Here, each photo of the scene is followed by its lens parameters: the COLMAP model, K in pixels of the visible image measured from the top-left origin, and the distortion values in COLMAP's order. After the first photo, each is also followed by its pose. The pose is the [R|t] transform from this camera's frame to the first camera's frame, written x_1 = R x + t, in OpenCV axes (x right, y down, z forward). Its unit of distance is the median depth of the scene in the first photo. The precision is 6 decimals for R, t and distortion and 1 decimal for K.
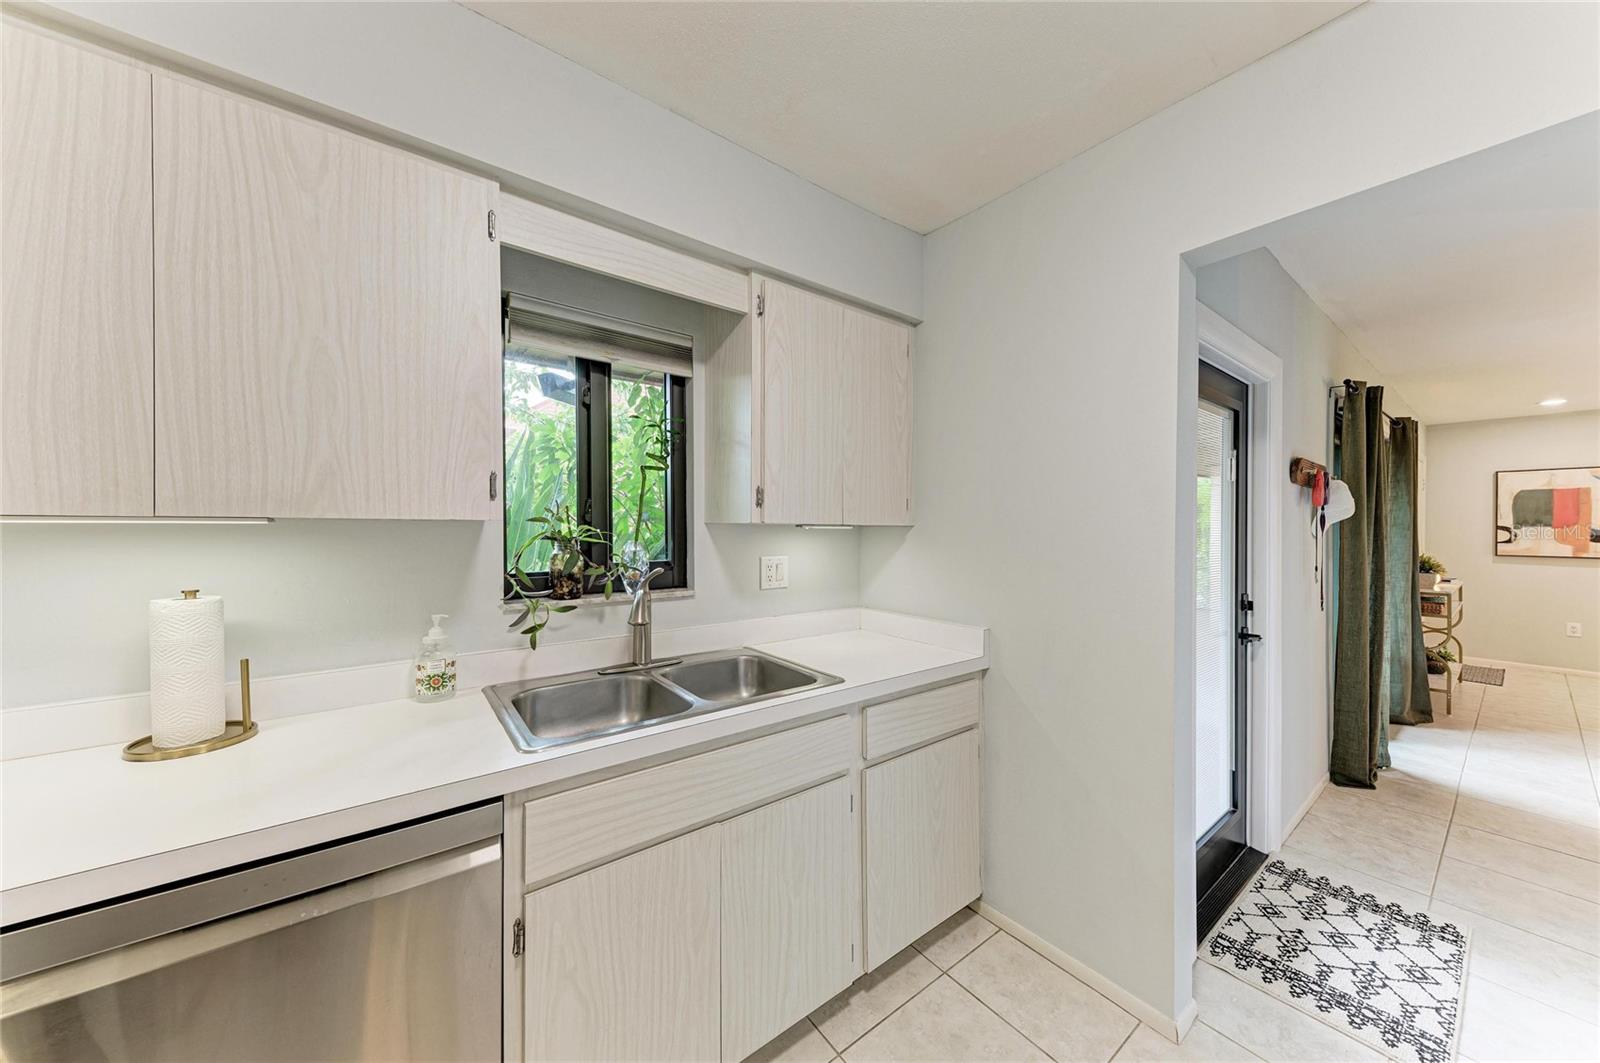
lens RADIAL K [[536.8, 0, 797.1], [0, 536.8, 530.9], [0, 0, 1]] dist [0.003005, 0.000132]
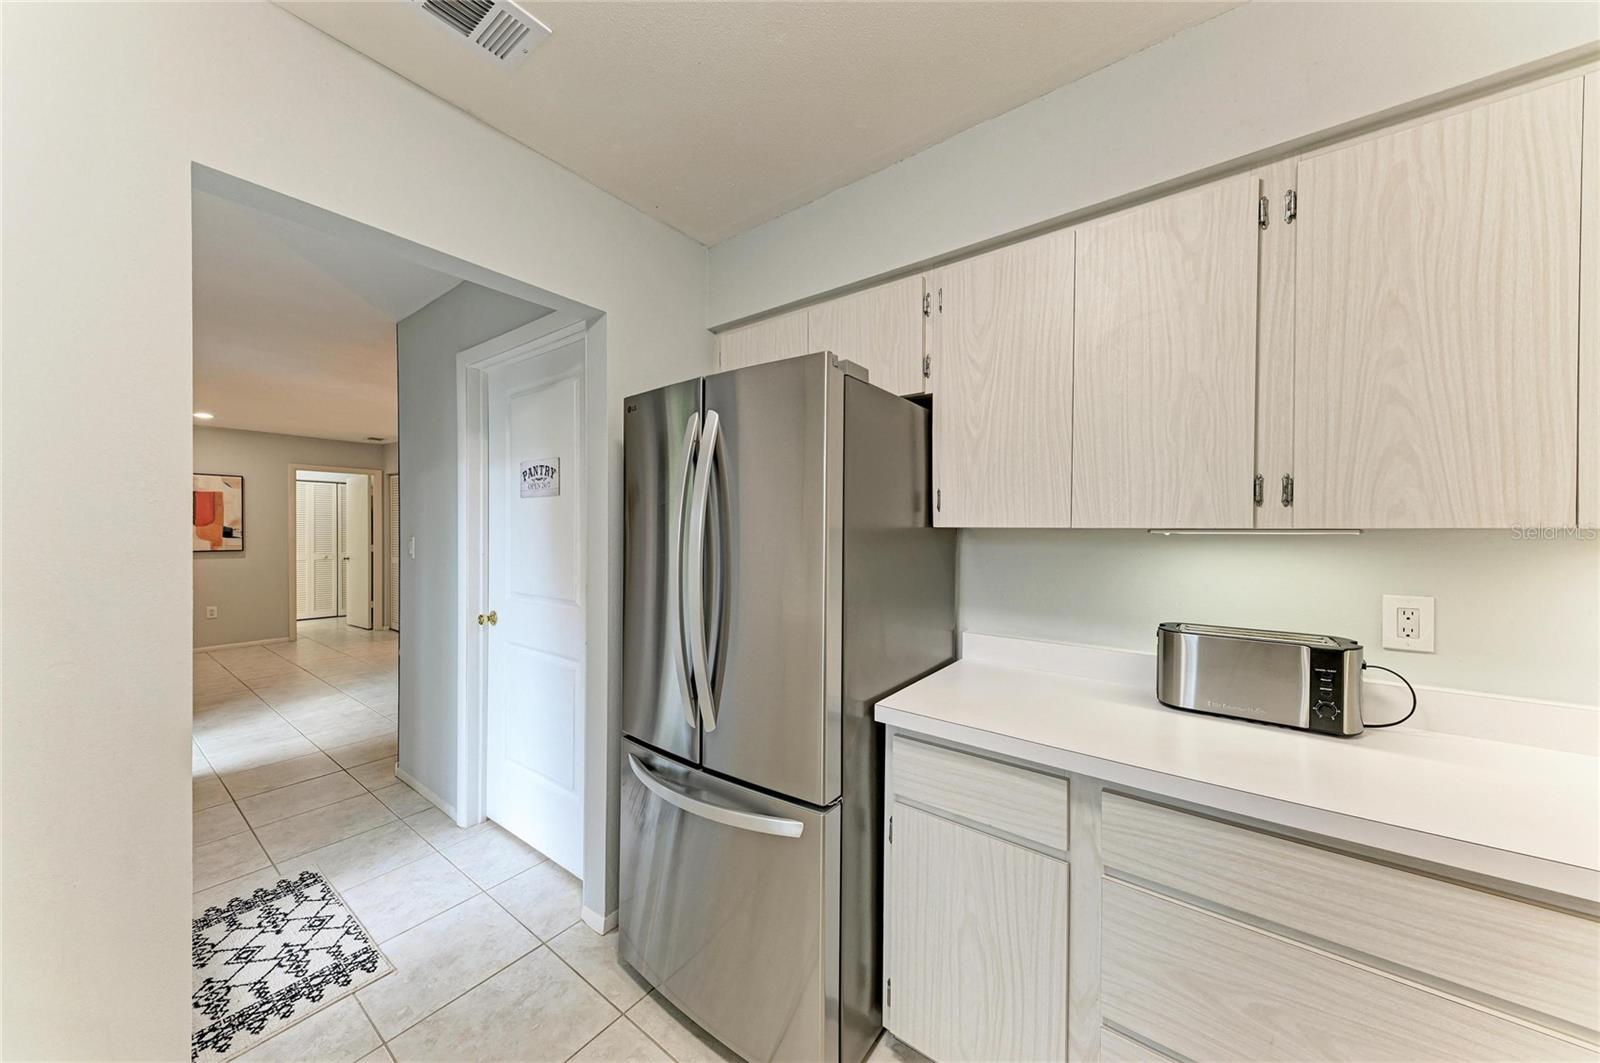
lens RADIAL K [[550.0, 0, 801.4], [0, 550.0, 526.1], [0, 0, 1]] dist [0.001498, 0.000065]
pose [[-0.274295, -0.001071, 0.961645, -0.218604], [0.004878, 0.999985, 0.002505, -0.004893], [-0.961633, 0.005378, -0.274285, 0.317292]]
